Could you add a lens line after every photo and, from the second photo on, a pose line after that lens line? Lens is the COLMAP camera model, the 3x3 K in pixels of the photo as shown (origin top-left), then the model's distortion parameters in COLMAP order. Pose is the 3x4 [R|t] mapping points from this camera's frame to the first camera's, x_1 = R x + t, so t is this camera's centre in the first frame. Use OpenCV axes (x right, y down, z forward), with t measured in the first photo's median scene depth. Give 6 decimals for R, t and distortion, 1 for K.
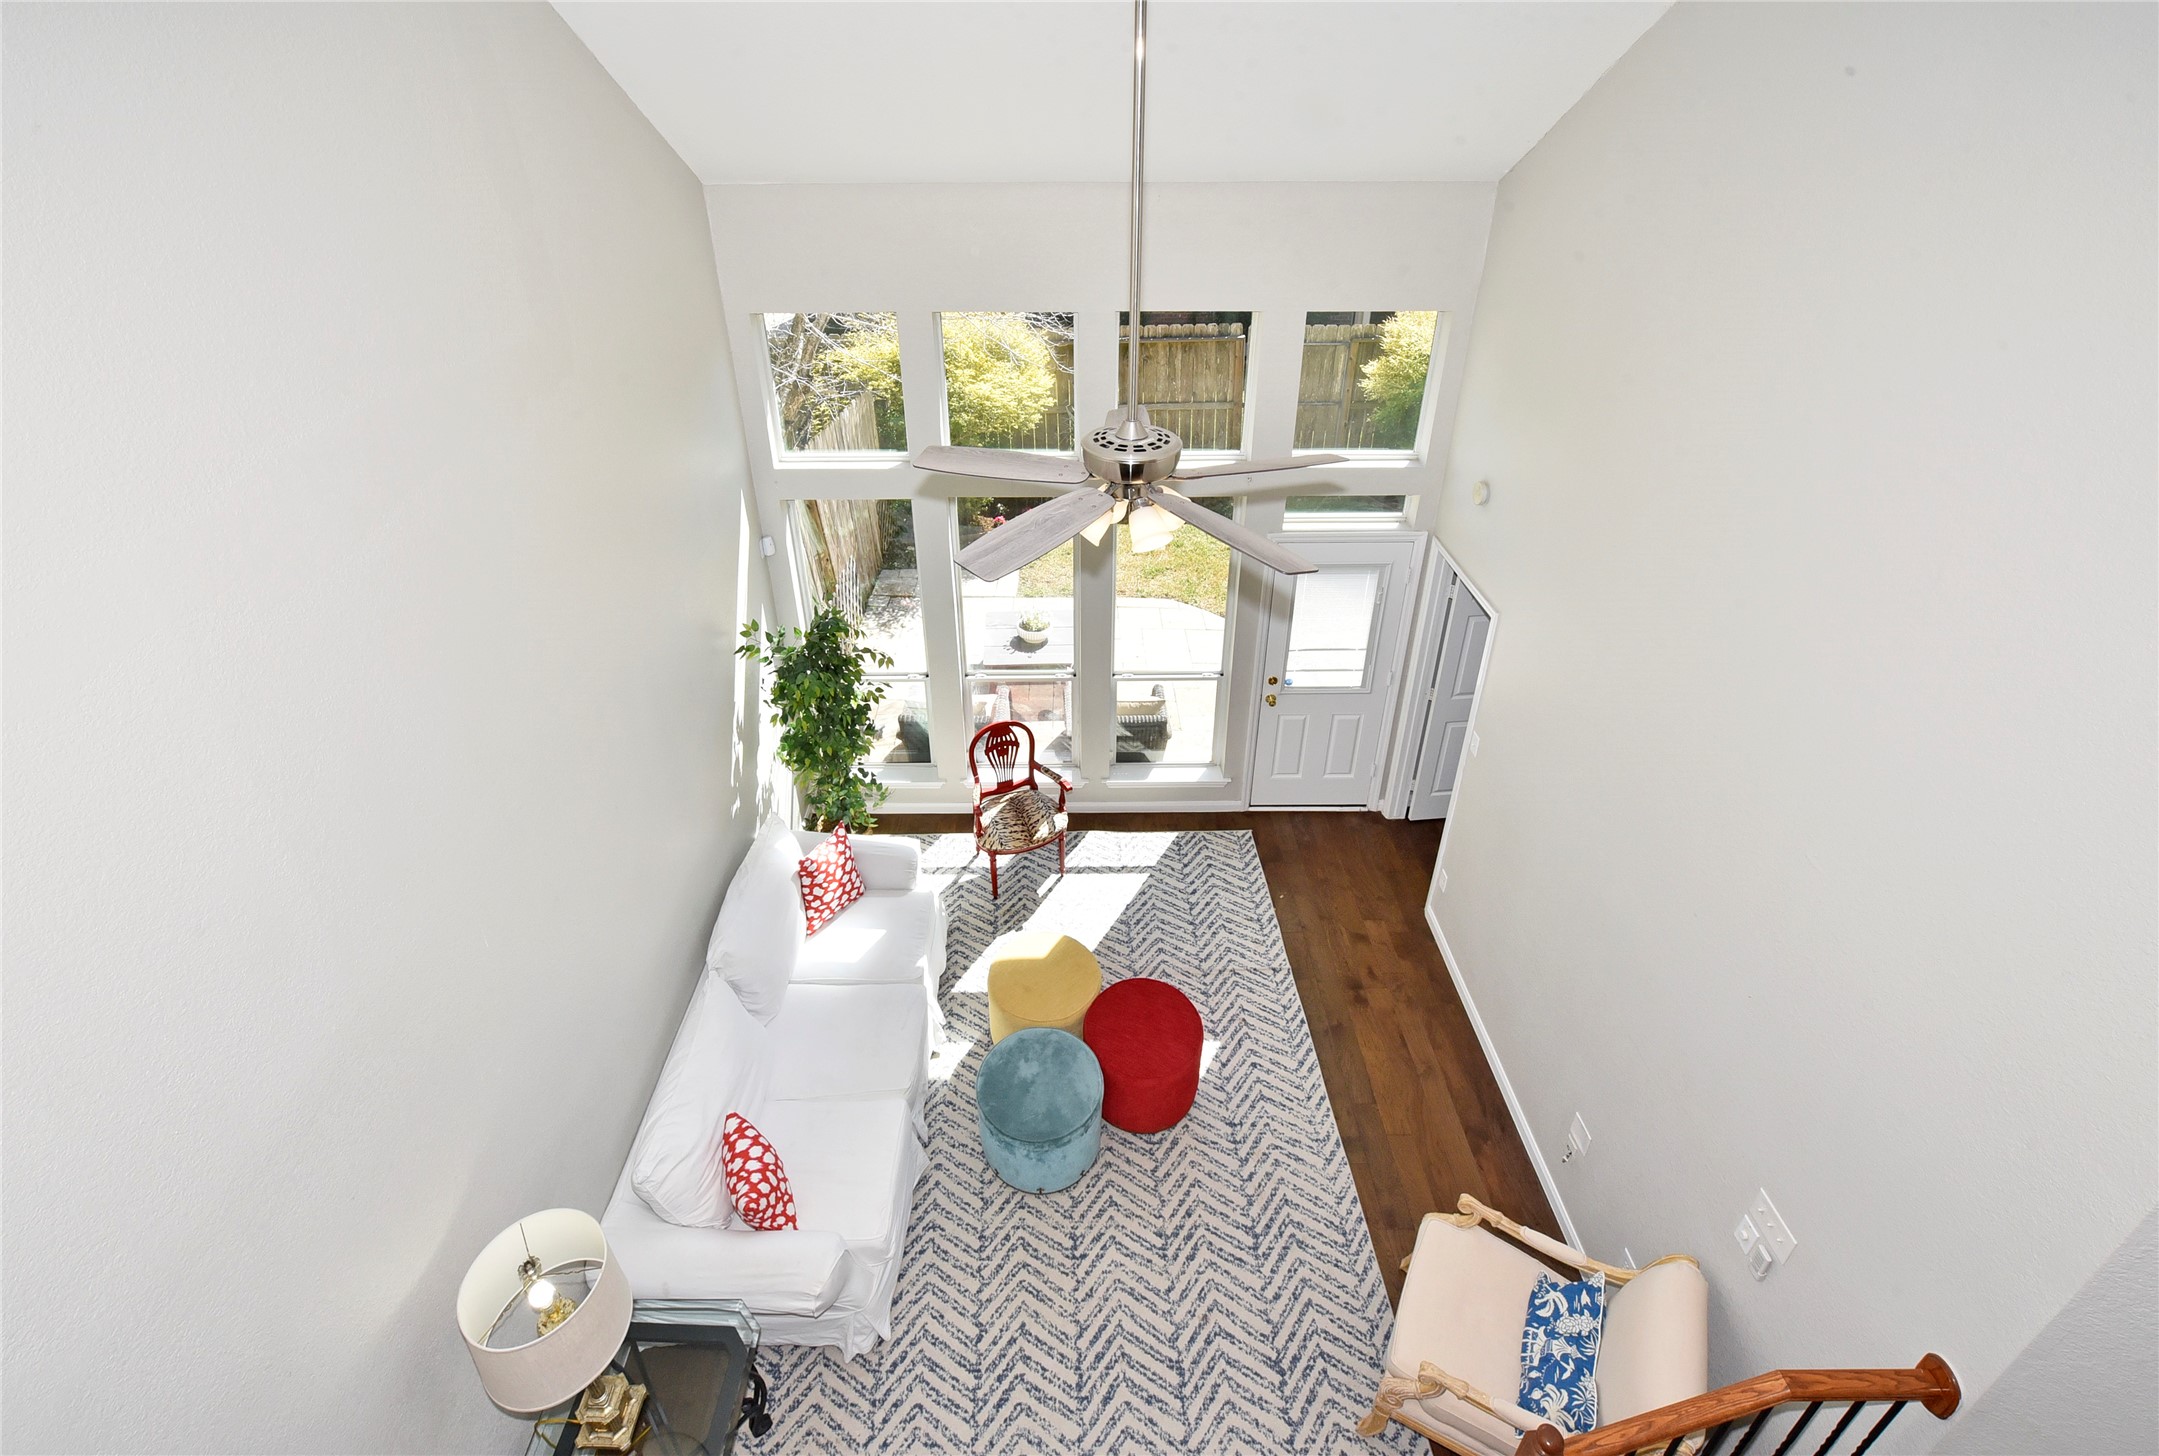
lens RADIAL K [[934.4, 0, 1058.7], [0, 934.4, 630.7], [0, 0, 1]] dist [-0.010108, -0.001130]
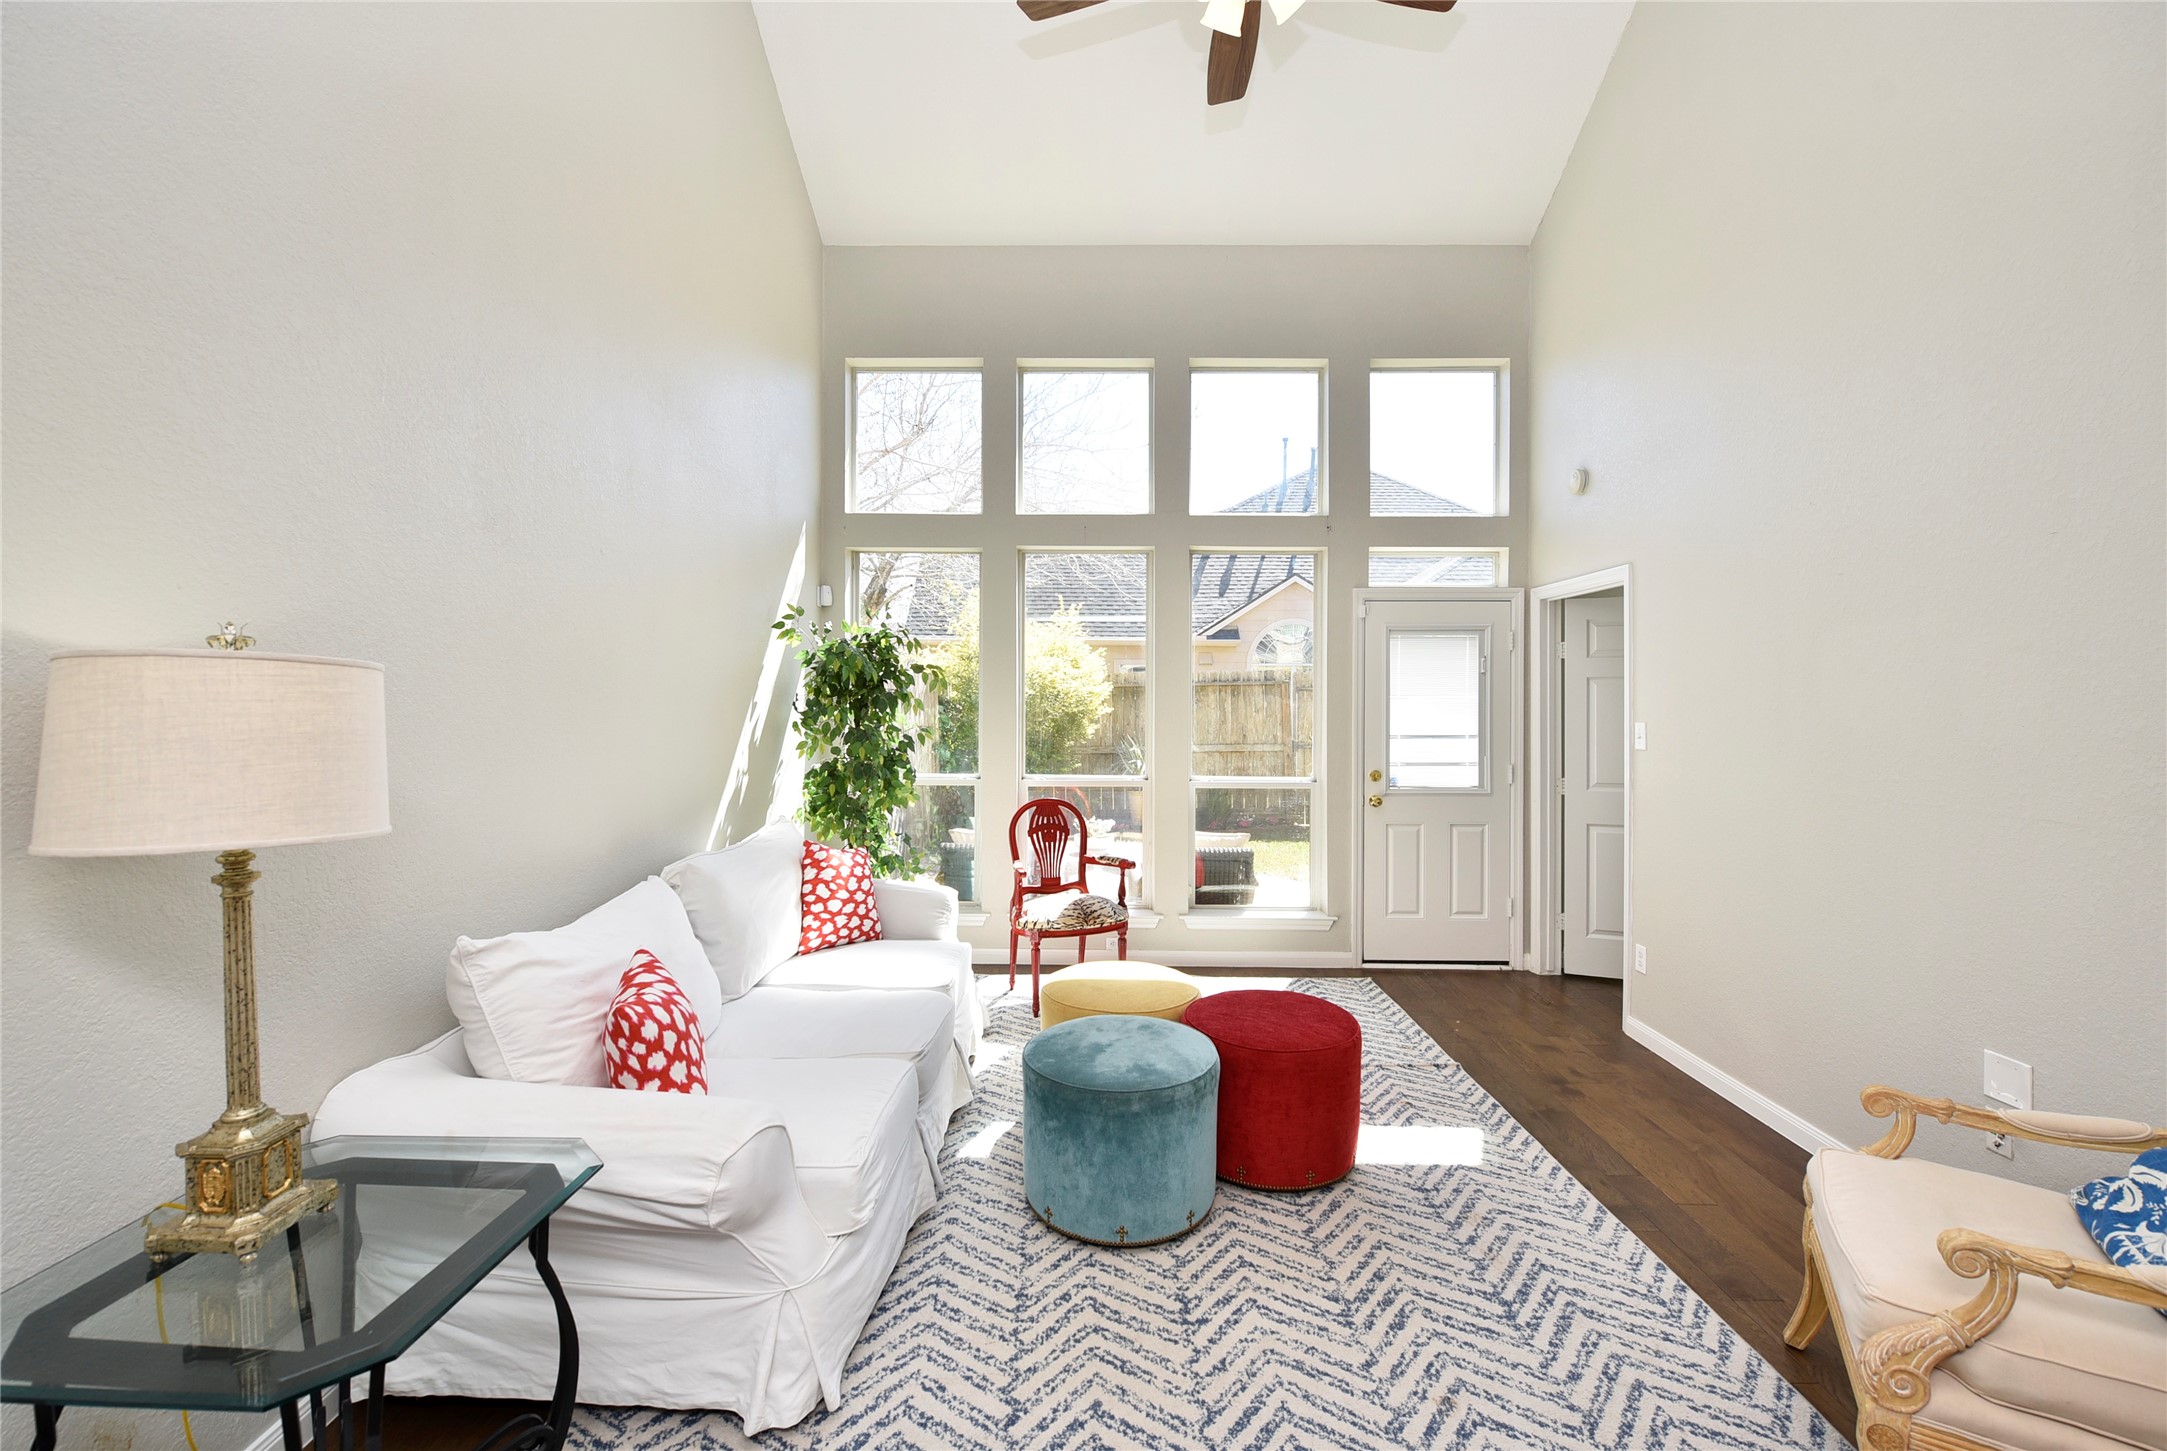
lens RADIAL K [[891.4, 0, 1088.1], [0, 891.4, 713.5], [0, 0, 1]] dist [-0.005610, -0.003709]
pose [[0.999775, 0.011739, -0.017667, -0.034753], [-0.018674, 0.882158, -0.470583, 0.569818], [0.010061, 0.470807, 0.882179, 0.339647]]
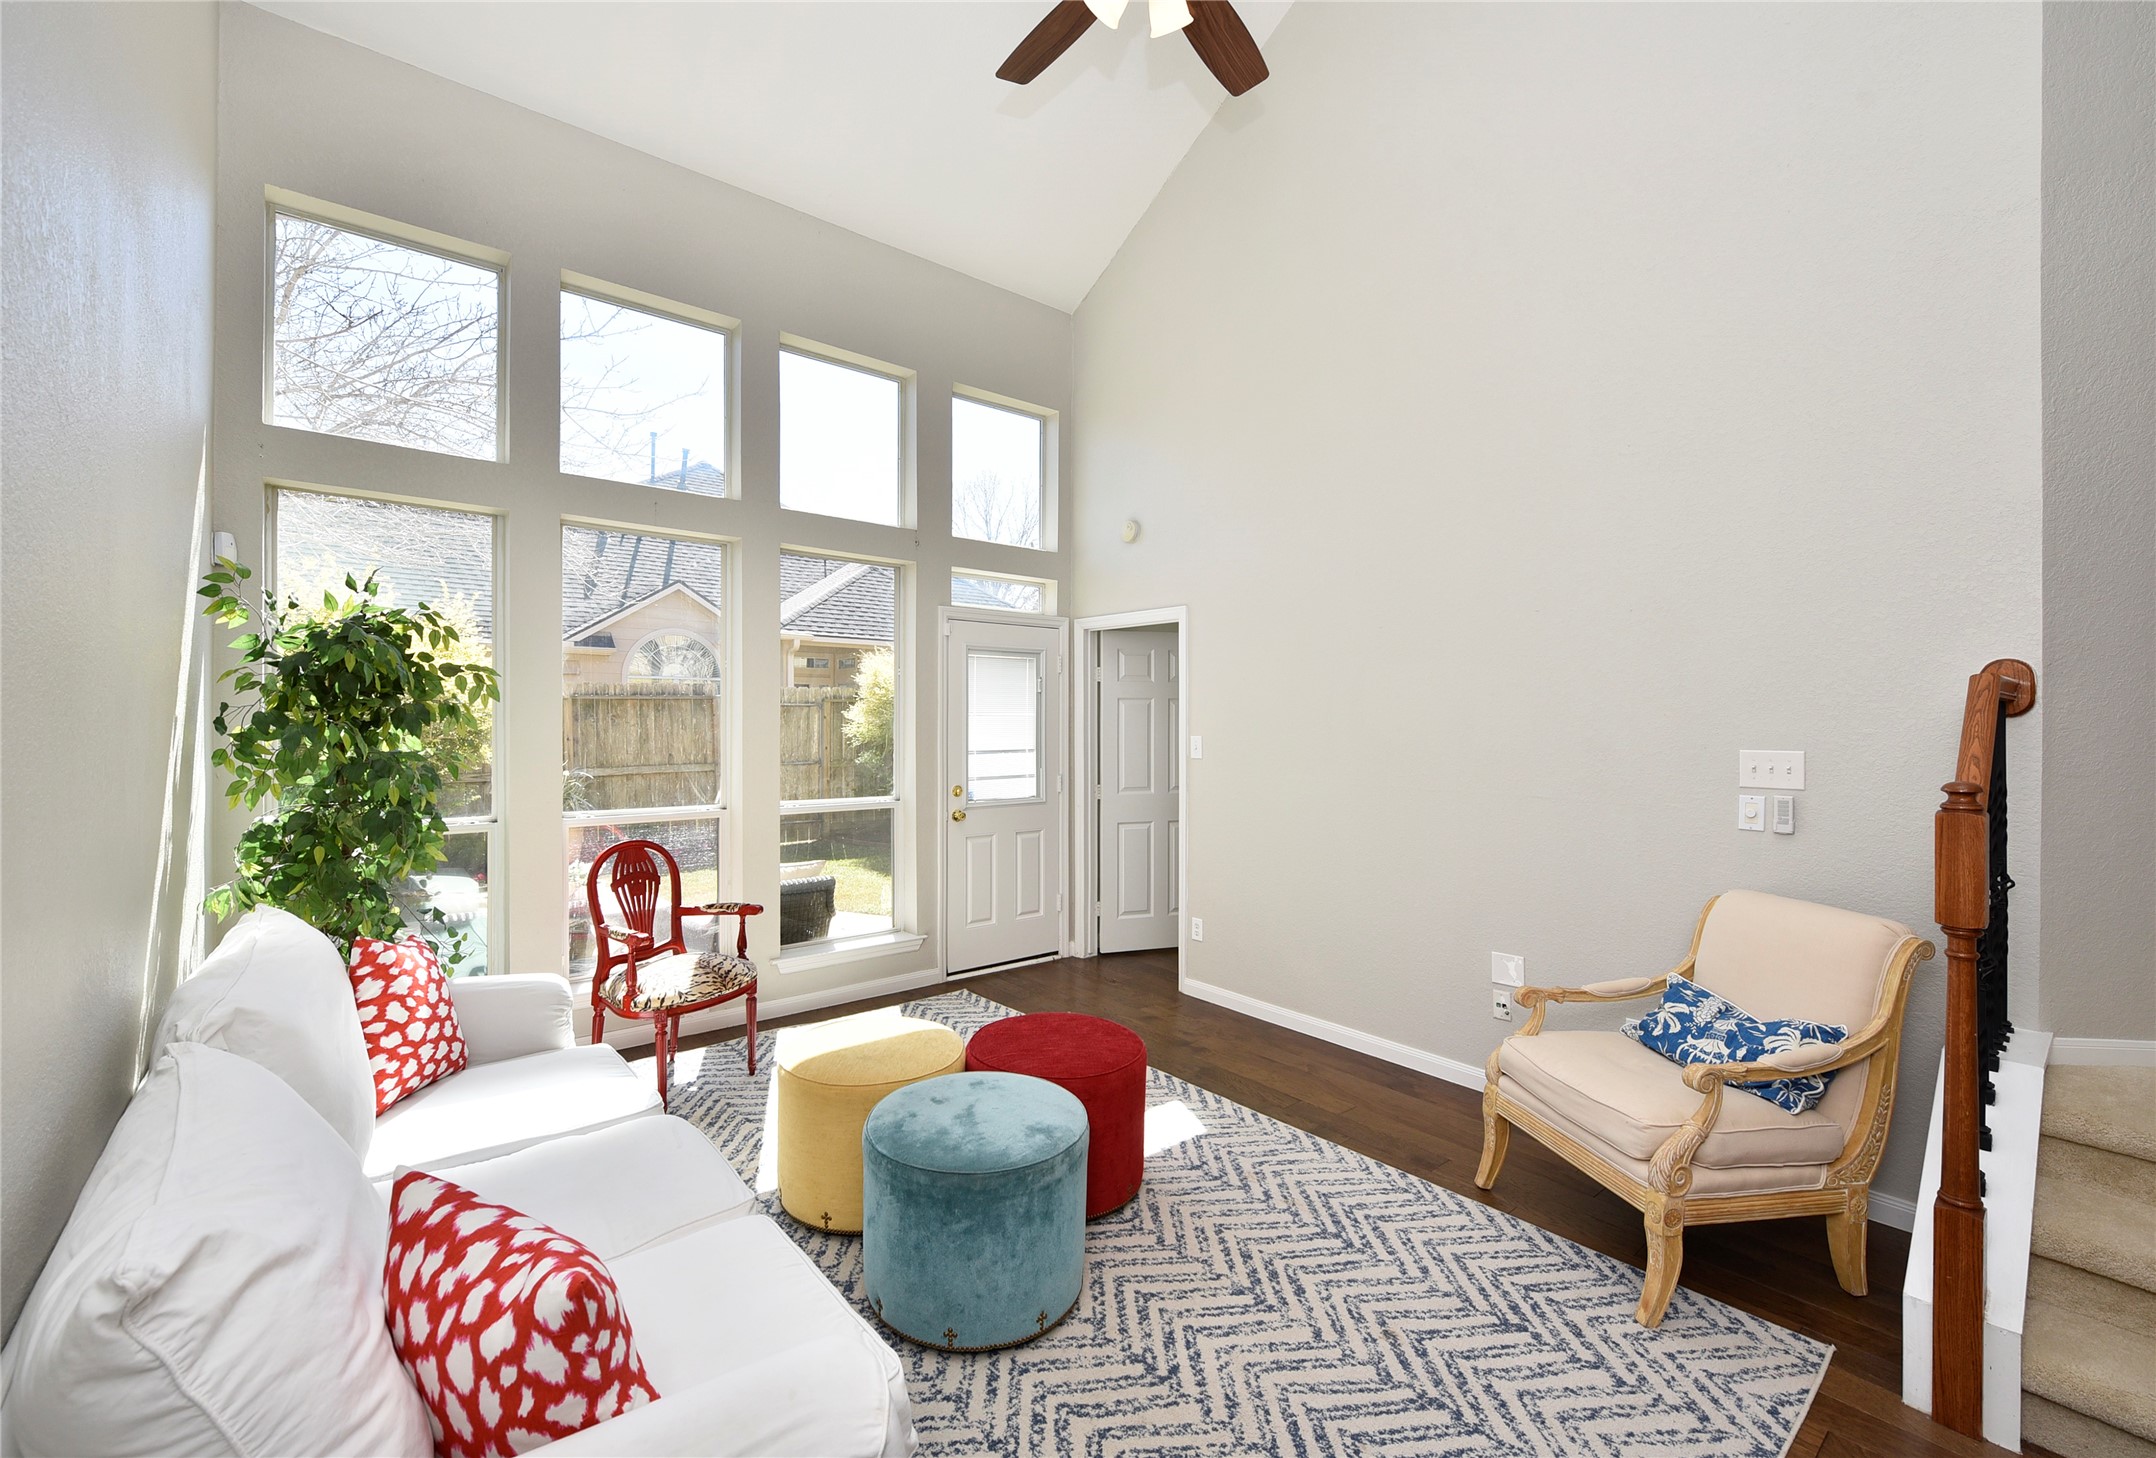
lens RADIAL K [[886.9, 0, 1052.4], [0, 886.9, 726.7], [0, 0, 1]] dist [-0.005610, -0.003709]
pose [[0.781660, 0.007031, 0.623666, -0.324486], [0.291373, 0.879998, -0.375108, 0.490068], [-0.551462, 0.474926, 0.685810, 0.490522]]
